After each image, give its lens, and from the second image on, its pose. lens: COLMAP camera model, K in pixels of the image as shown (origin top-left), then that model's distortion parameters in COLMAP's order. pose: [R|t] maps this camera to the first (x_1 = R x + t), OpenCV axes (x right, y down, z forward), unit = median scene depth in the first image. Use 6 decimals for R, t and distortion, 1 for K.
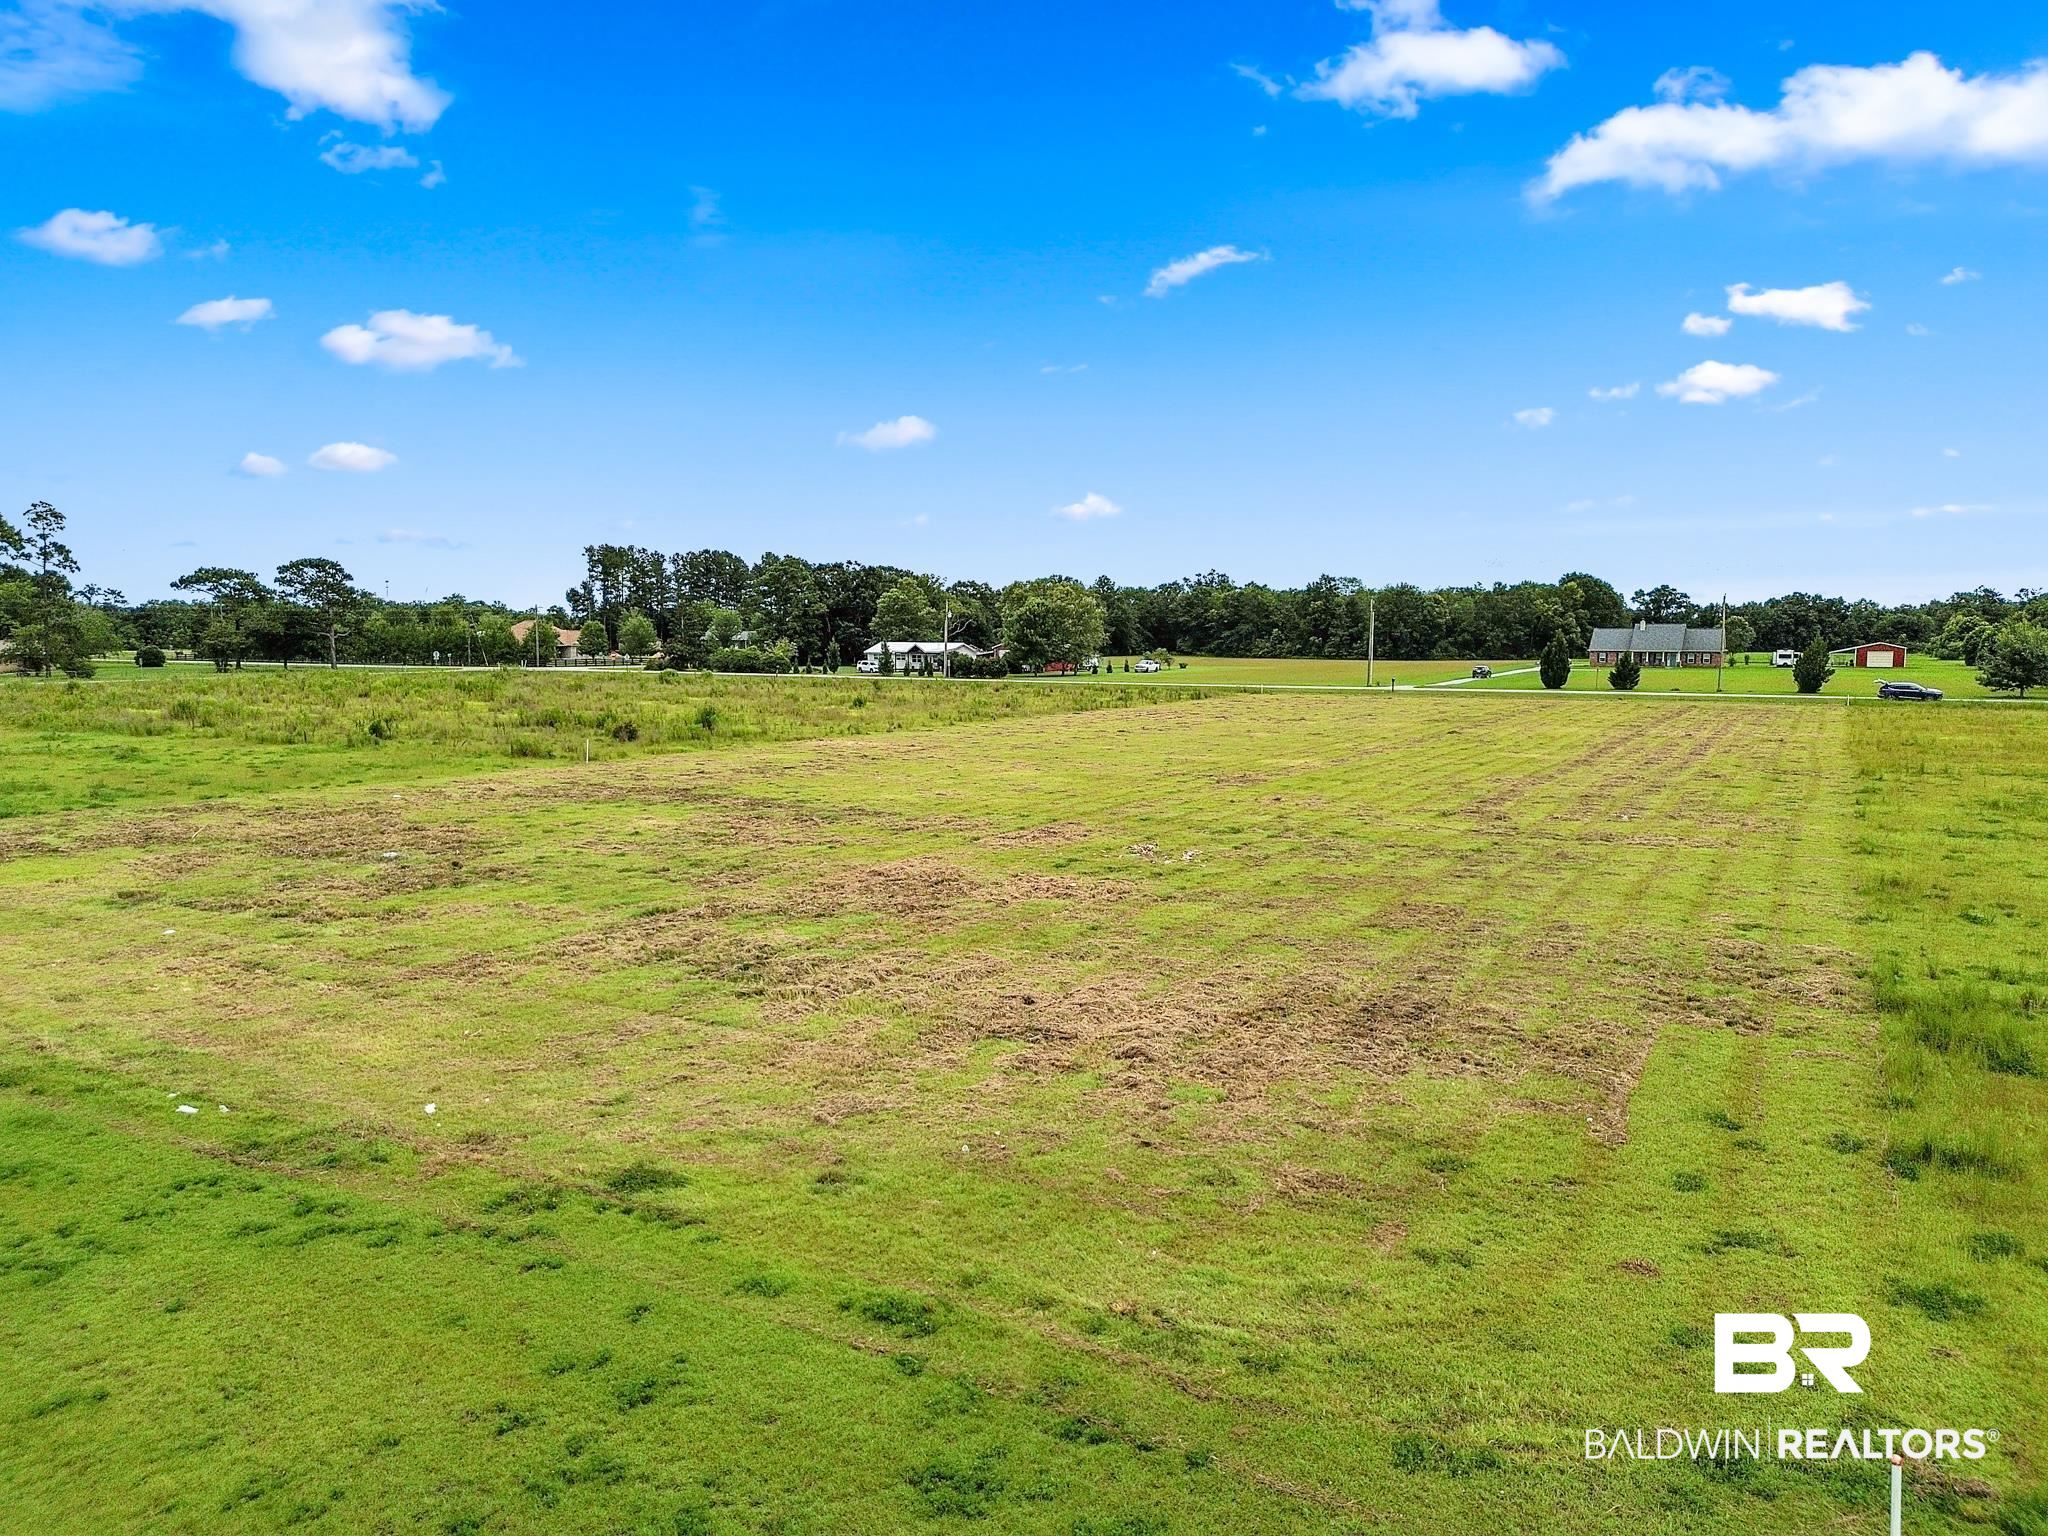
lens RADIAL K [[1445.7, 0, 1022.9], [0, 1445.7, 816.3], [0, 0, 1]] dist [0.070334, -0.070403]
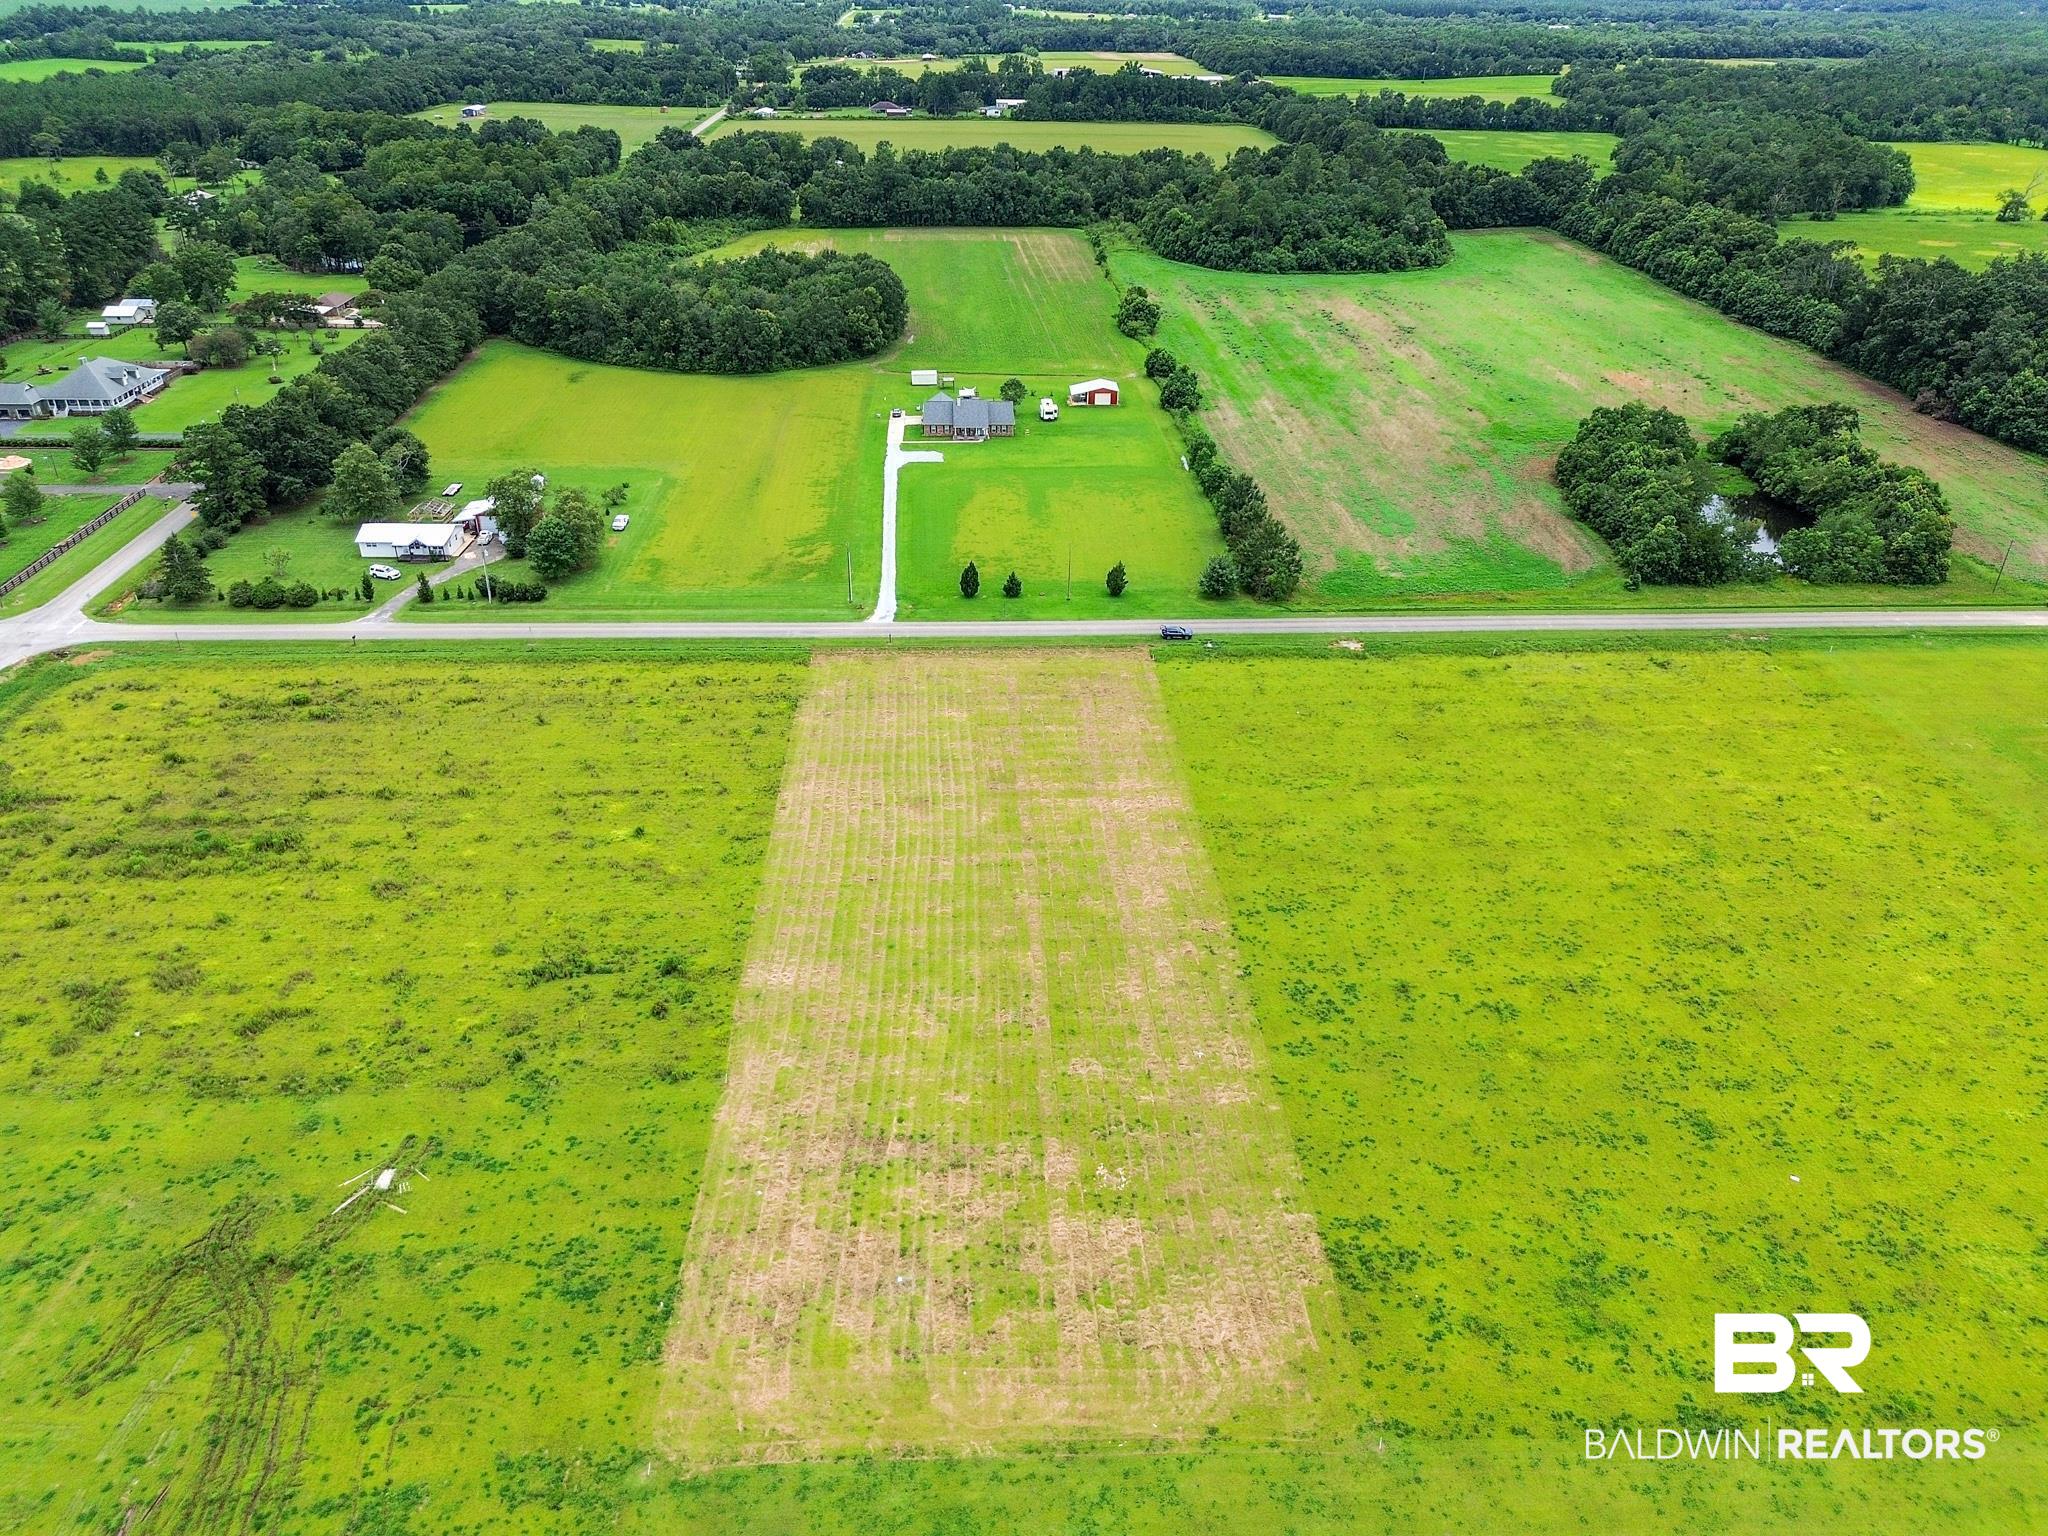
lens RADIAL K [[1453.5, 0, 1024.0], [0, 1453.5, 768.0], [0, 0, 1]] dist [0.066805, -0.069409]
pose [[0.852618, -0.252665, 0.457387, -0.168201], [0.060815, 0.917357, 0.393392, -0.265597], [-0.518984, -0.307597, 0.797521, -0.150707]]
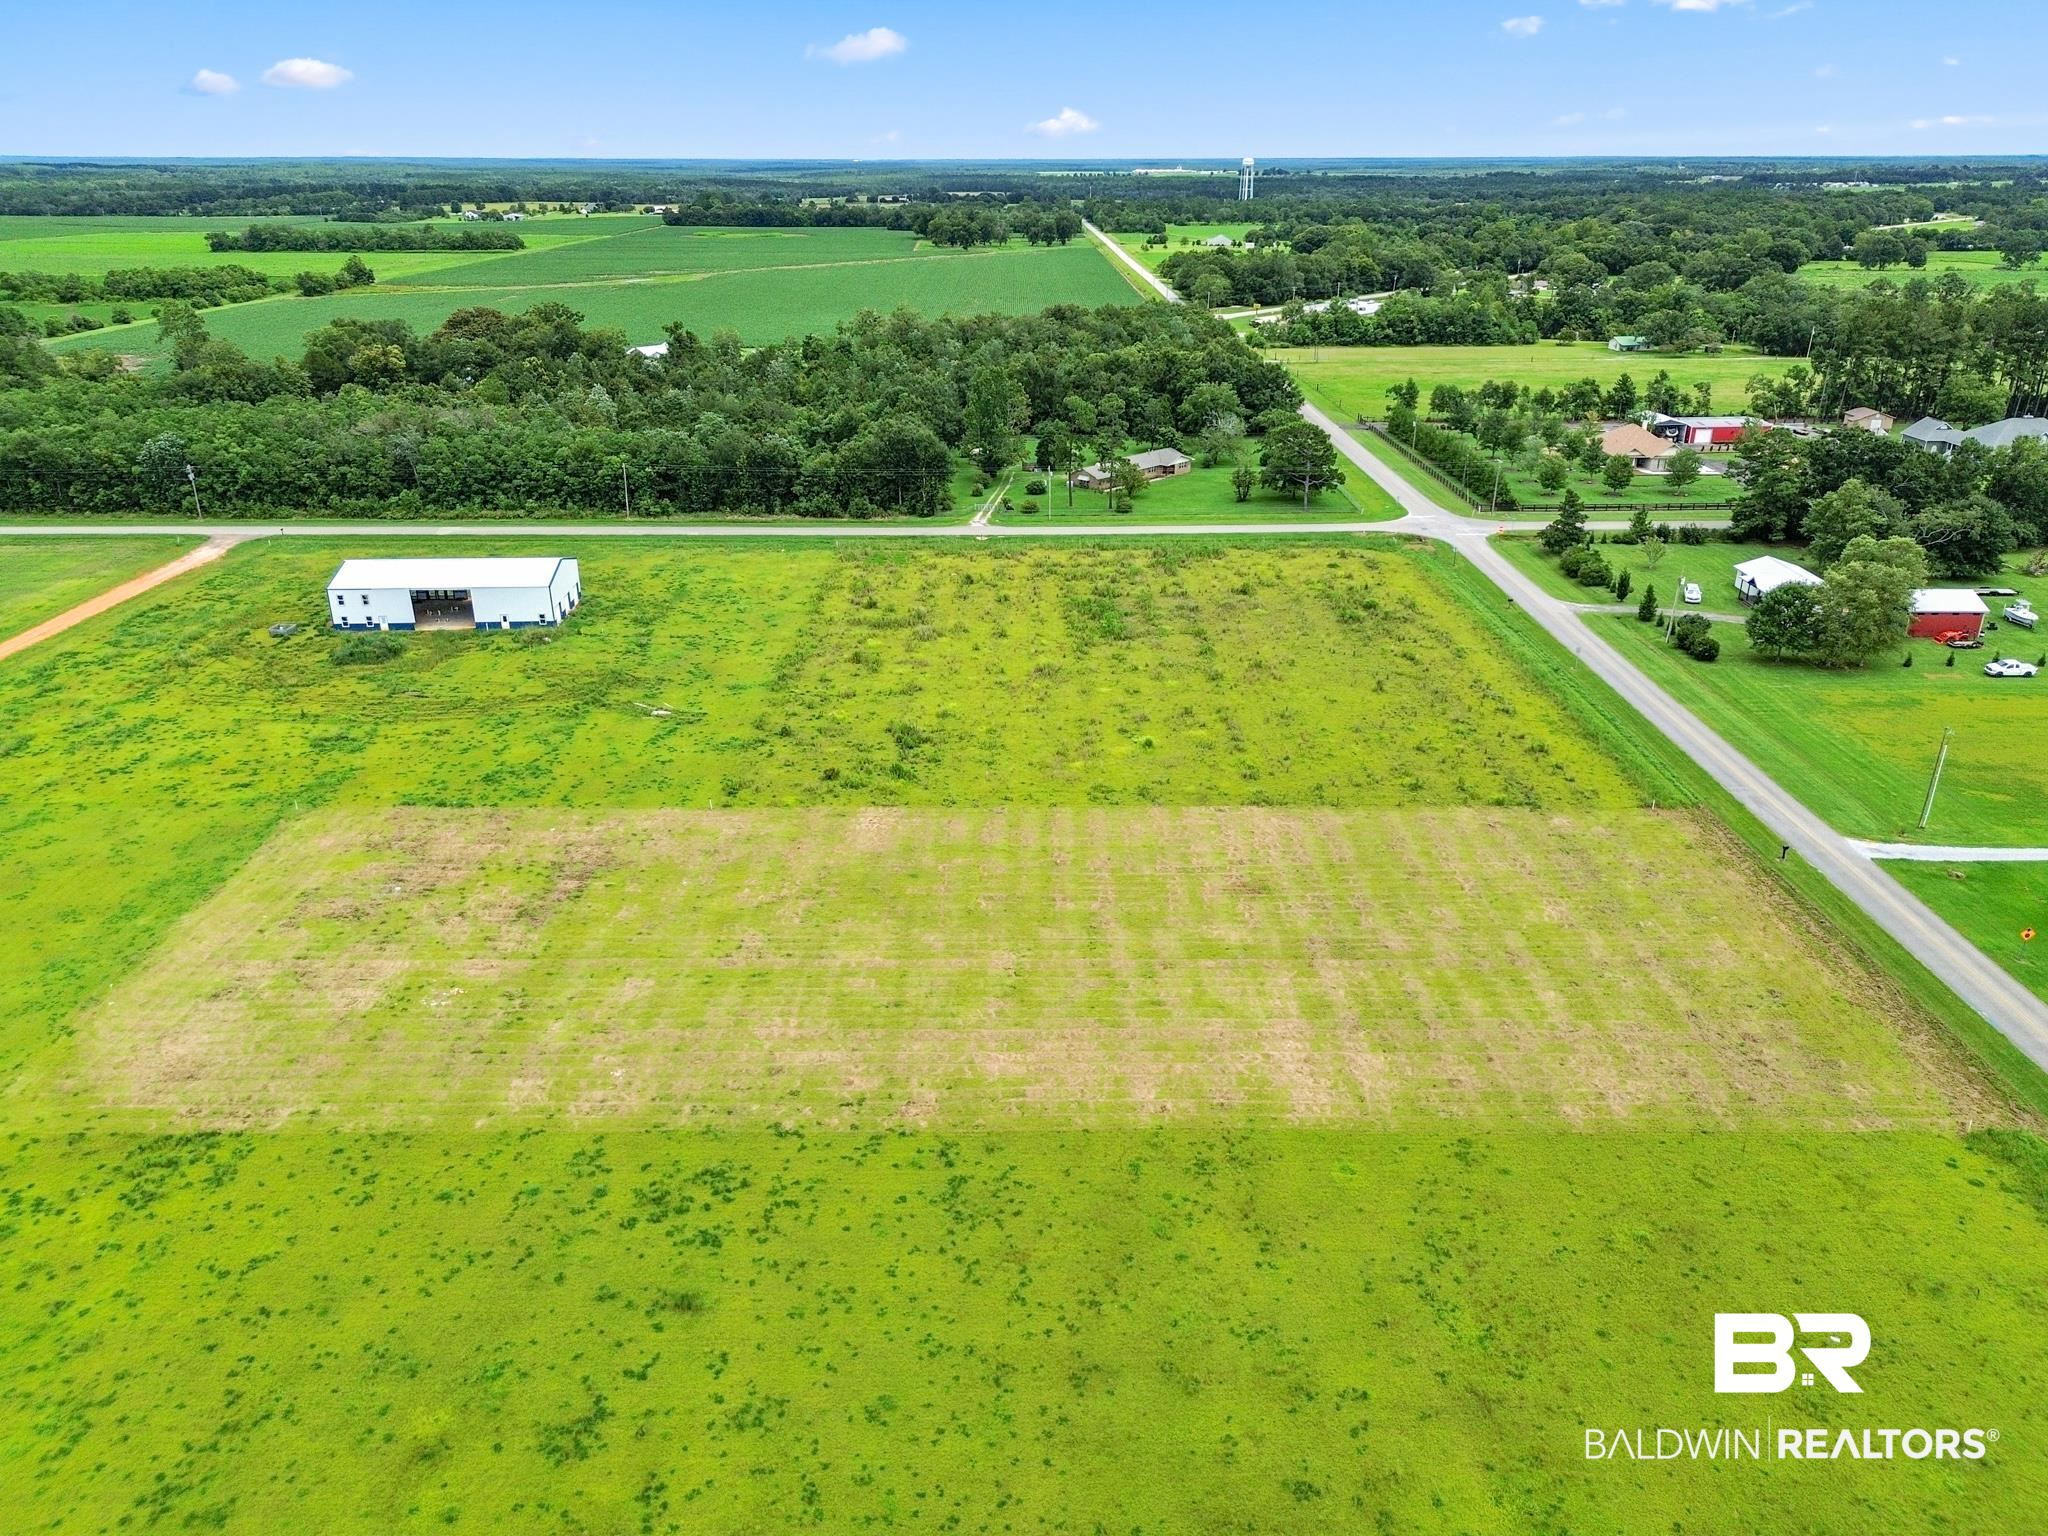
lens RADIAL K [[1453.5, 0, 1024.0], [0, 1453.5, 768.0], [0, 0, 1]] dist [0.066805, -0.069409]
pose [[0.487994, 0.331396, -0.807489, 0.355783], [-0.107442, 0.940892, 0.321214, -0.181545], [0.866209, -0.069993, 0.494756, 0.078302]]
